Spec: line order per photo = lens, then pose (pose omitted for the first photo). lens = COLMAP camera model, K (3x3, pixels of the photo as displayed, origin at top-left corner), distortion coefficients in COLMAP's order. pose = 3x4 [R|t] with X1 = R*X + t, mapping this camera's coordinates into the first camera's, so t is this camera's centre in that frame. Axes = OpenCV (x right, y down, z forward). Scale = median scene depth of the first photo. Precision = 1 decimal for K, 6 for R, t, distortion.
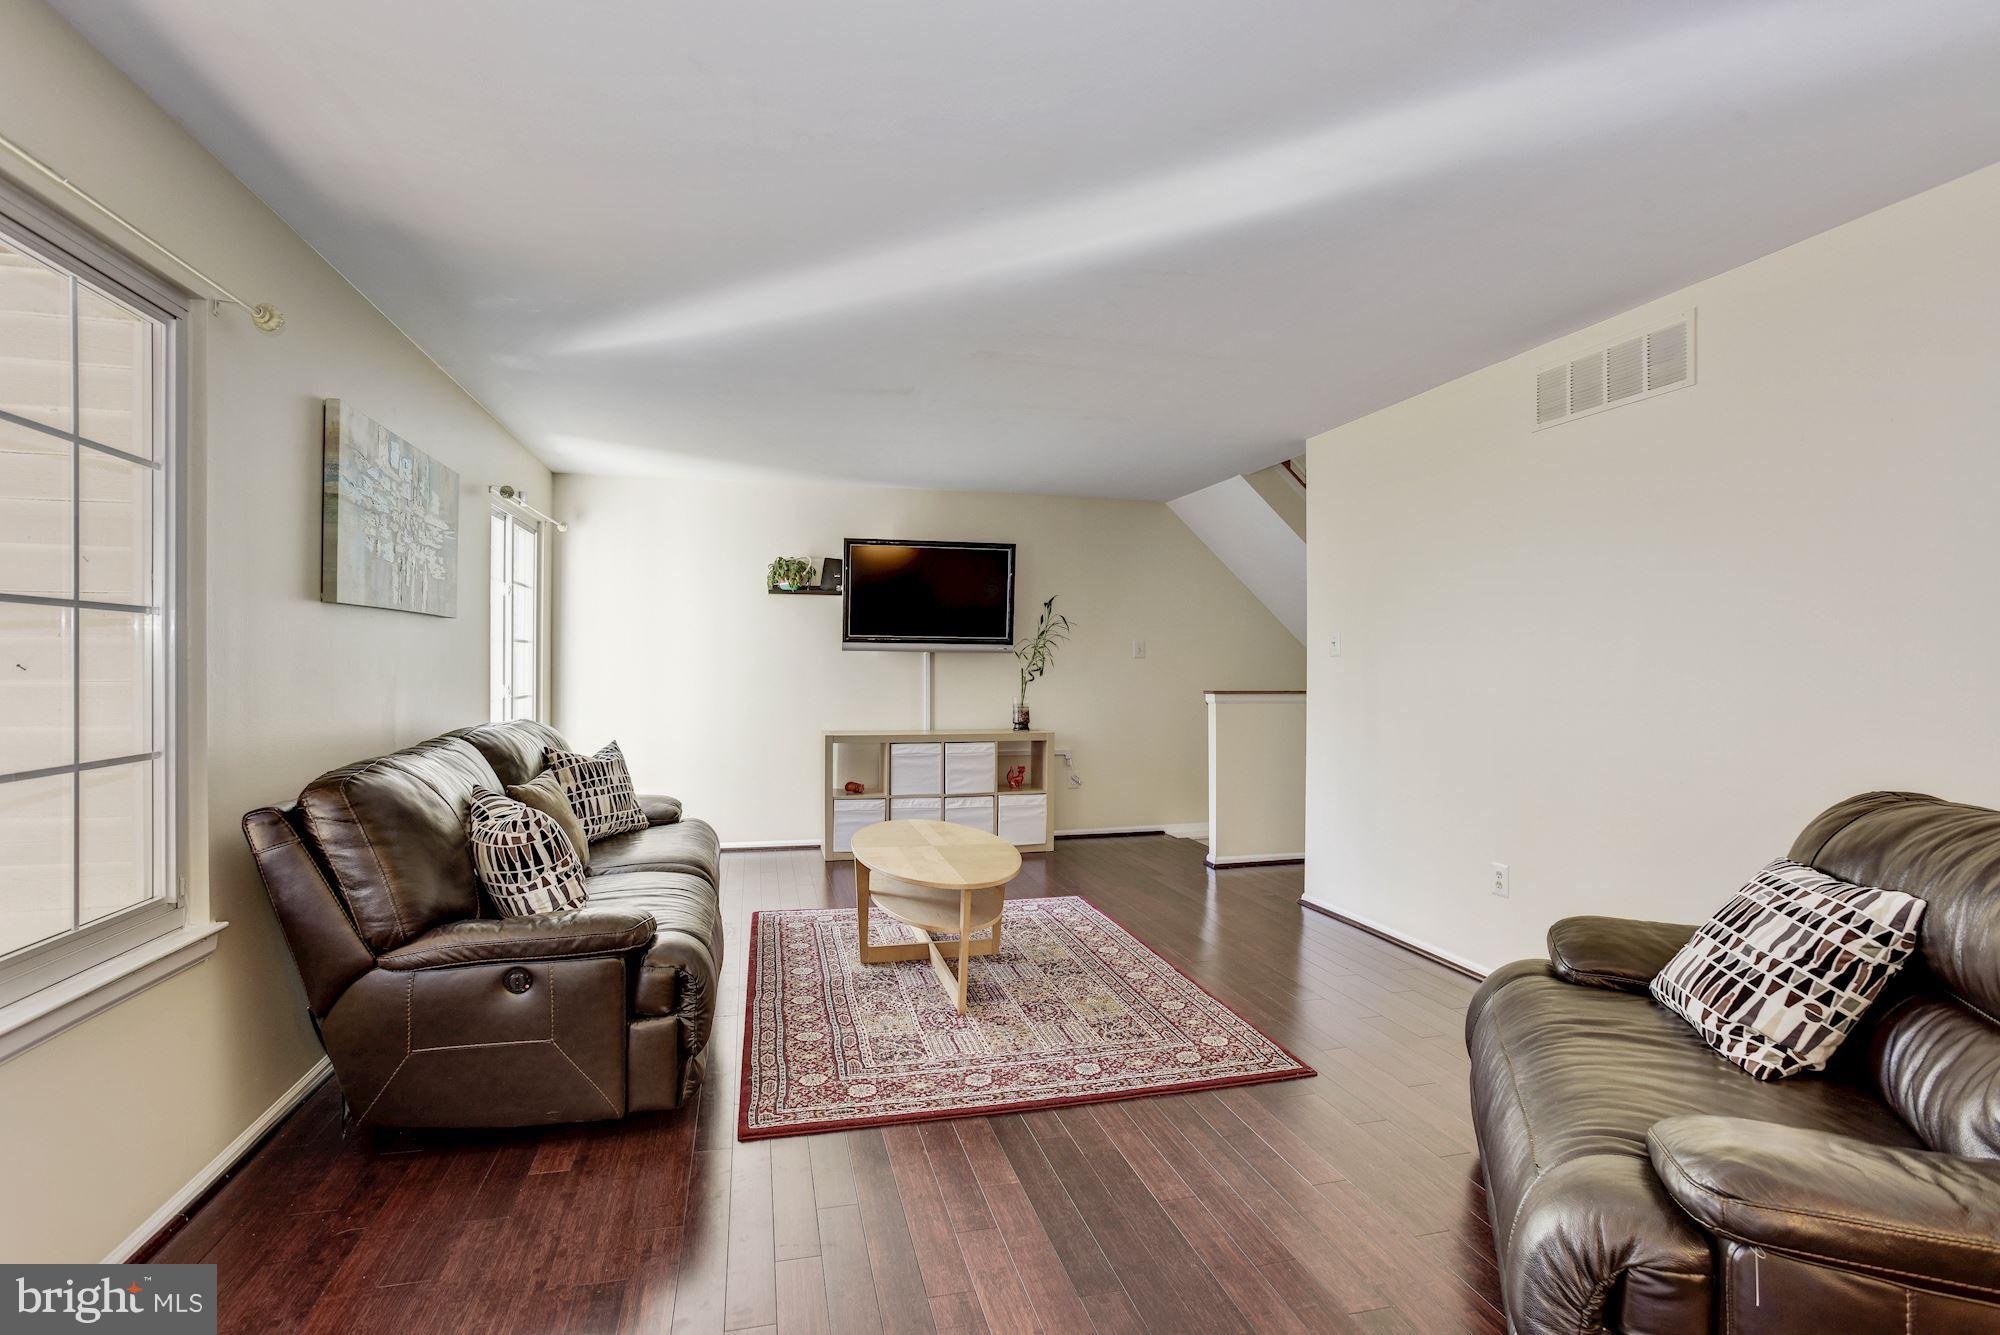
lens RADIAL K [[971.9, 0, 1001.3], [0, 971.9, 668.2], [0, 0, 1]] dist [-0.037878, 0.006817]
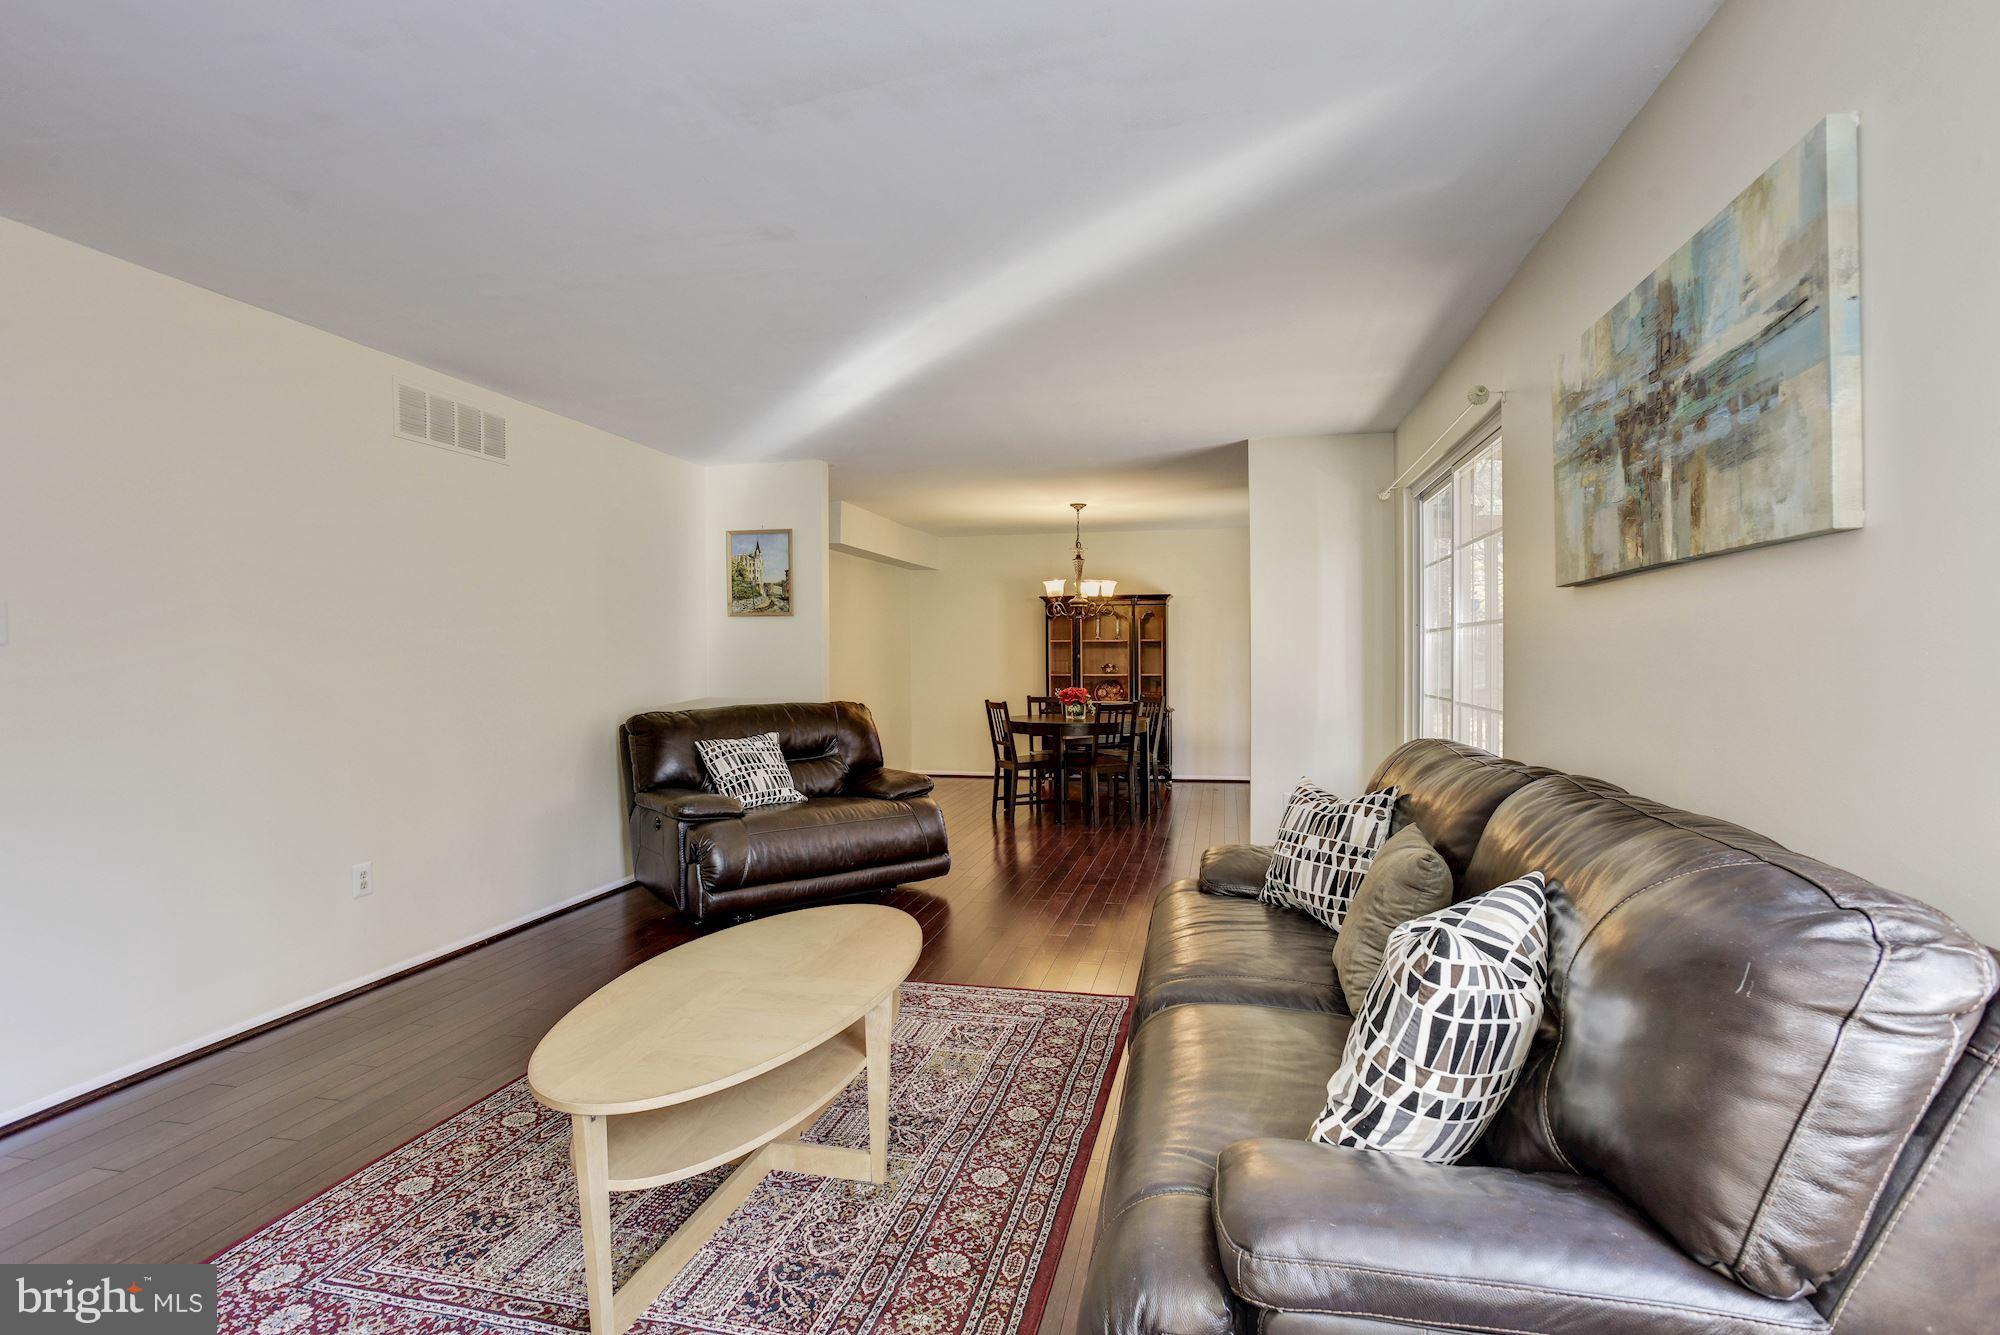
lens RADIAL K [[971.9, 0, 999.5], [0, 971.9, 673.5], [0, 0, 1]] dist [-0.037878, 0.006817]
pose [[-0.889549, -0.011671, 0.456692, -0.545582], [0.003043, 0.999500, 0.031469, -0.018473], [-0.456830, 0.029383, -0.889068, 1.732714]]
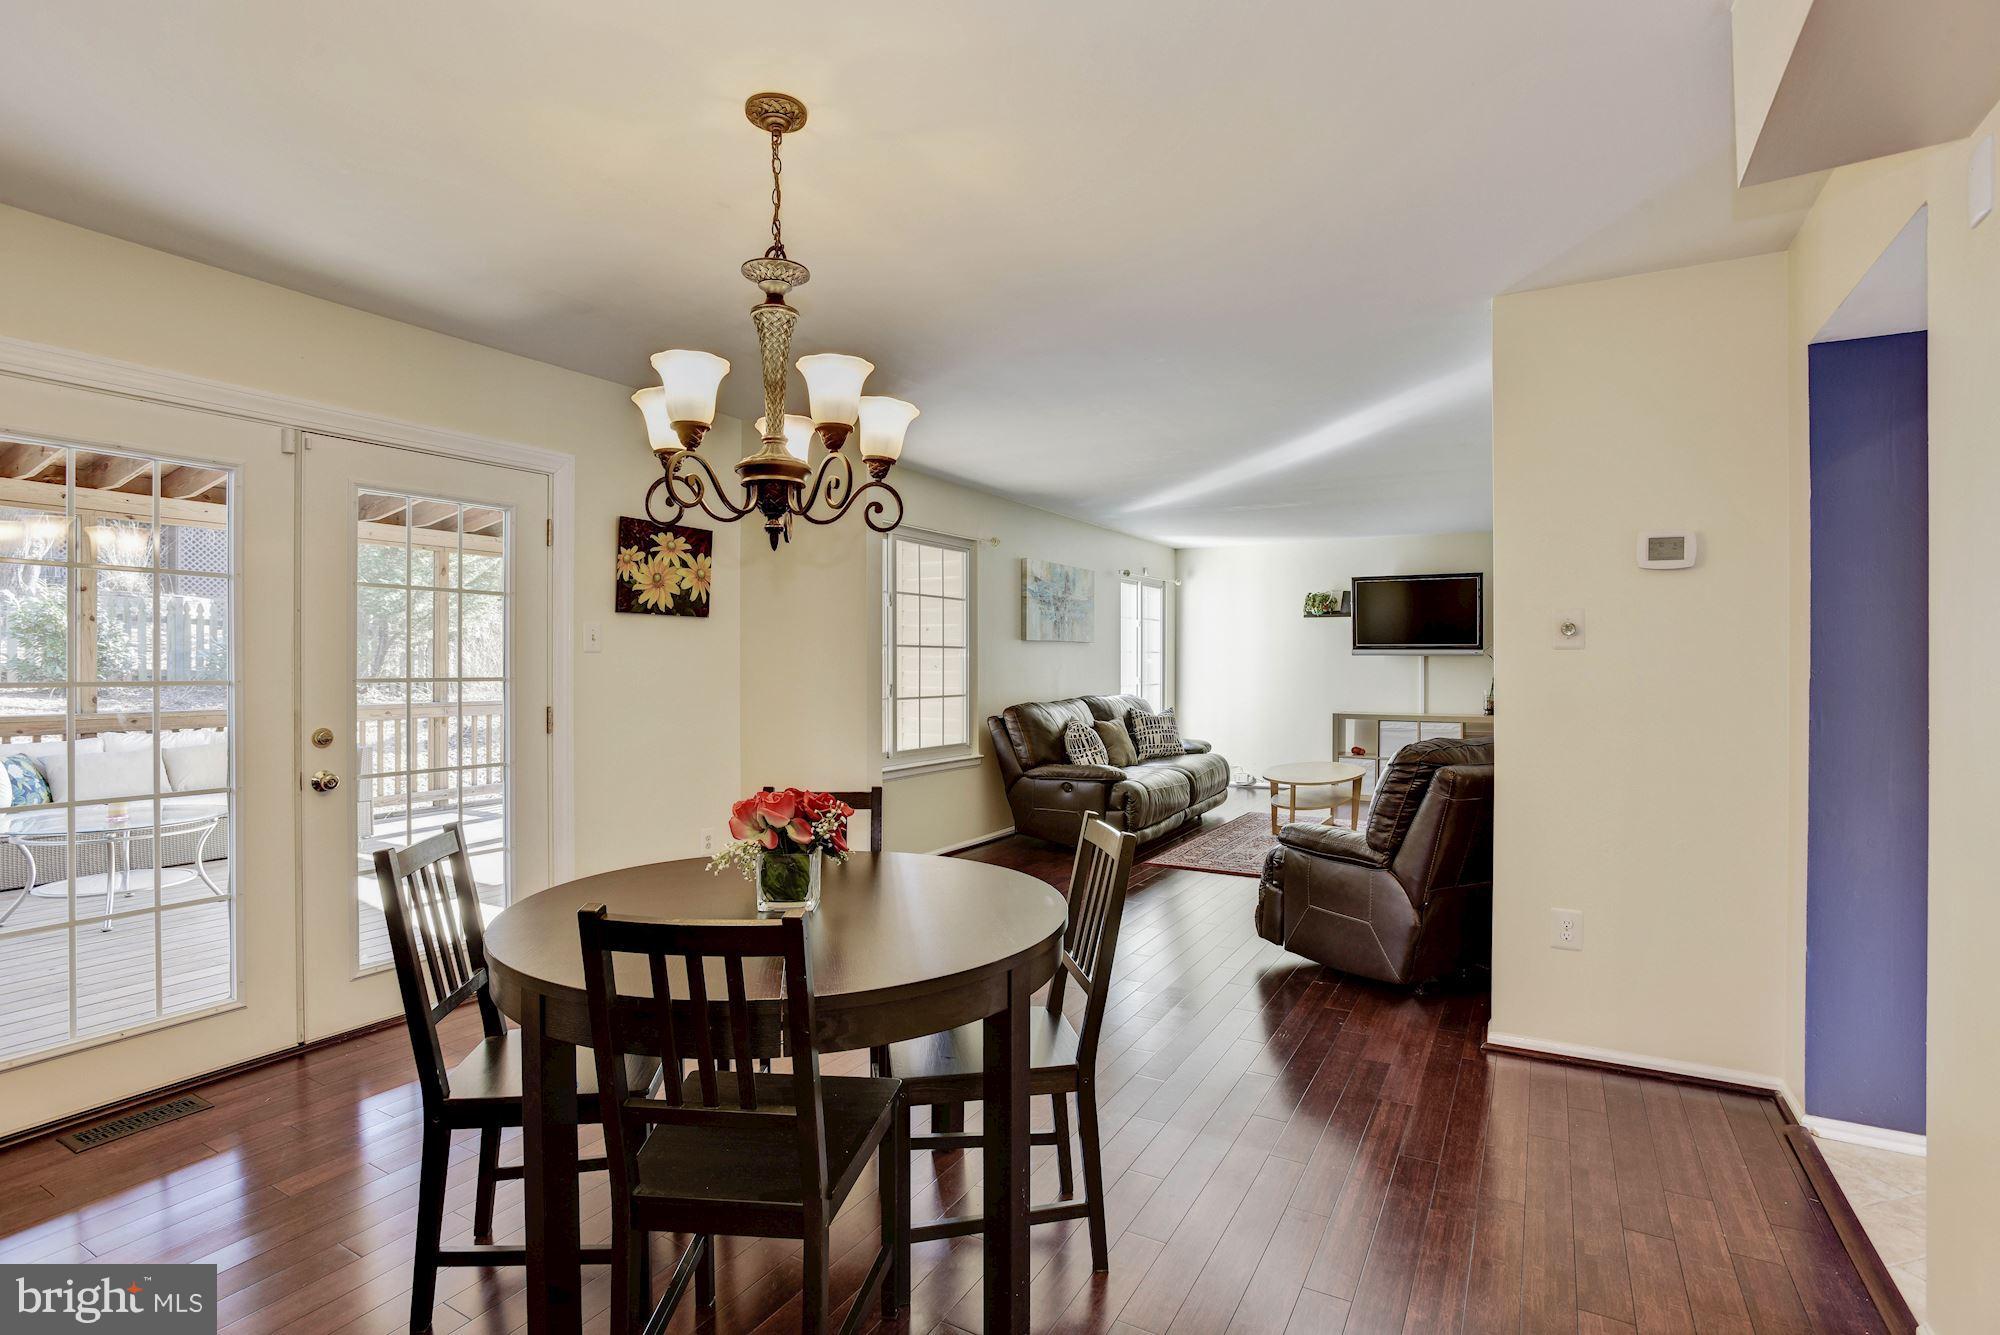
lens RADIAL K [[971.9, 0, 999.1], [0, 971.9, 660.3], [0, 0, 1]] dist [-0.037878, 0.006817]
pose [[0.718710, -0.002416, -0.695306, 1.017825], [-0.001000, 0.999989, -0.004508, -0.008620], [0.695309, 0.003935, 0.718700, -0.875508]]
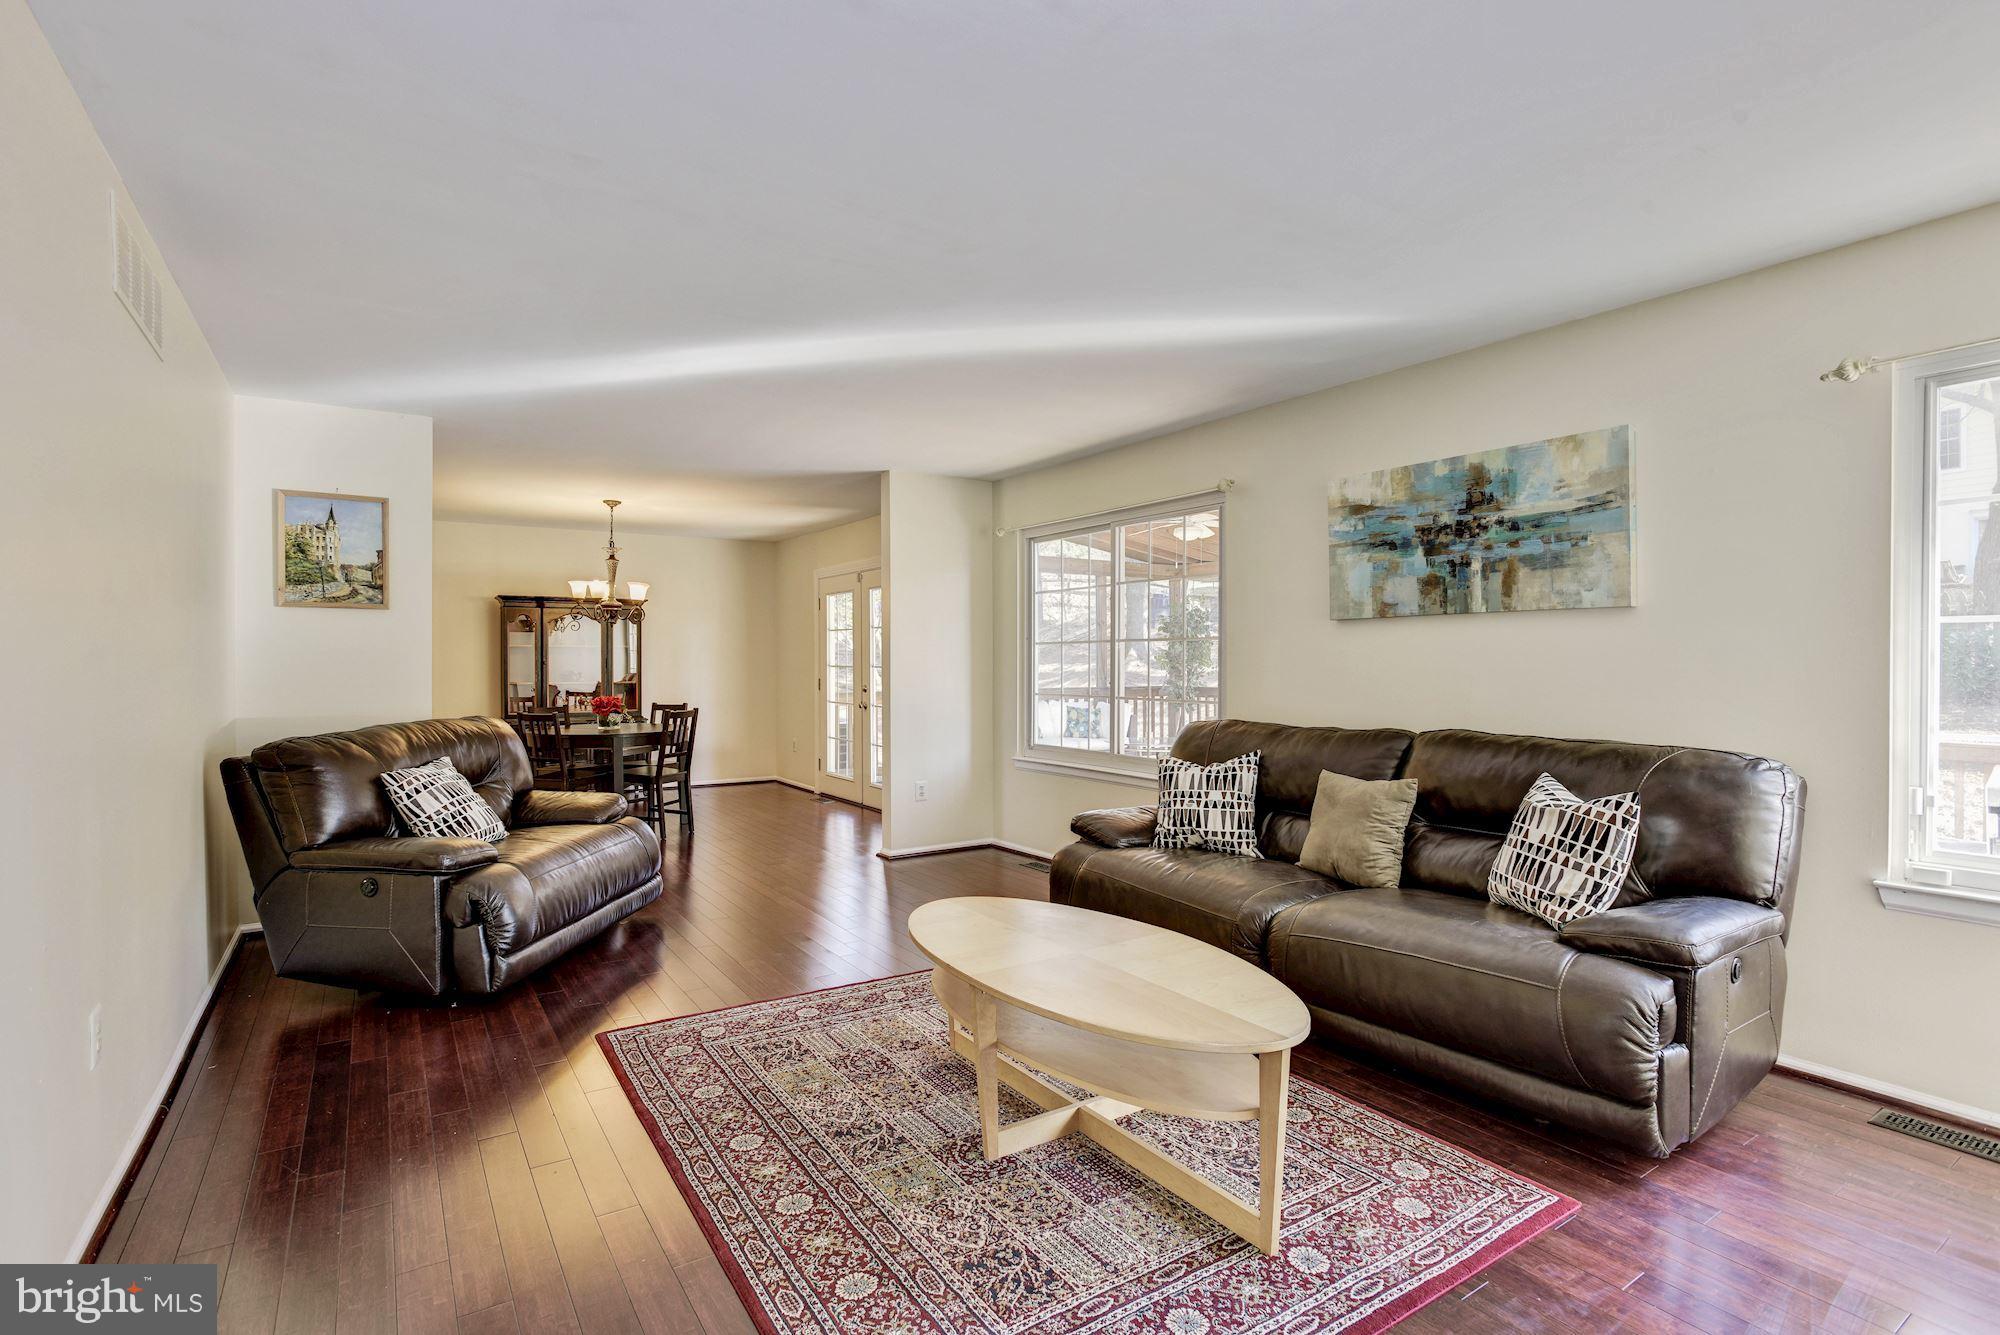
lens RADIAL K [[971.9, 0, 990.5], [0, 971.9, 659.8], [0, 0, 1]] dist [-0.037878, 0.006817]
pose [[-0.948902, -0.008307, -0.315460, 0.219011], [-0.010387, 0.999934, 0.004913, -0.012590], [0.315399, 0.007939, -0.948926, 1.895322]]
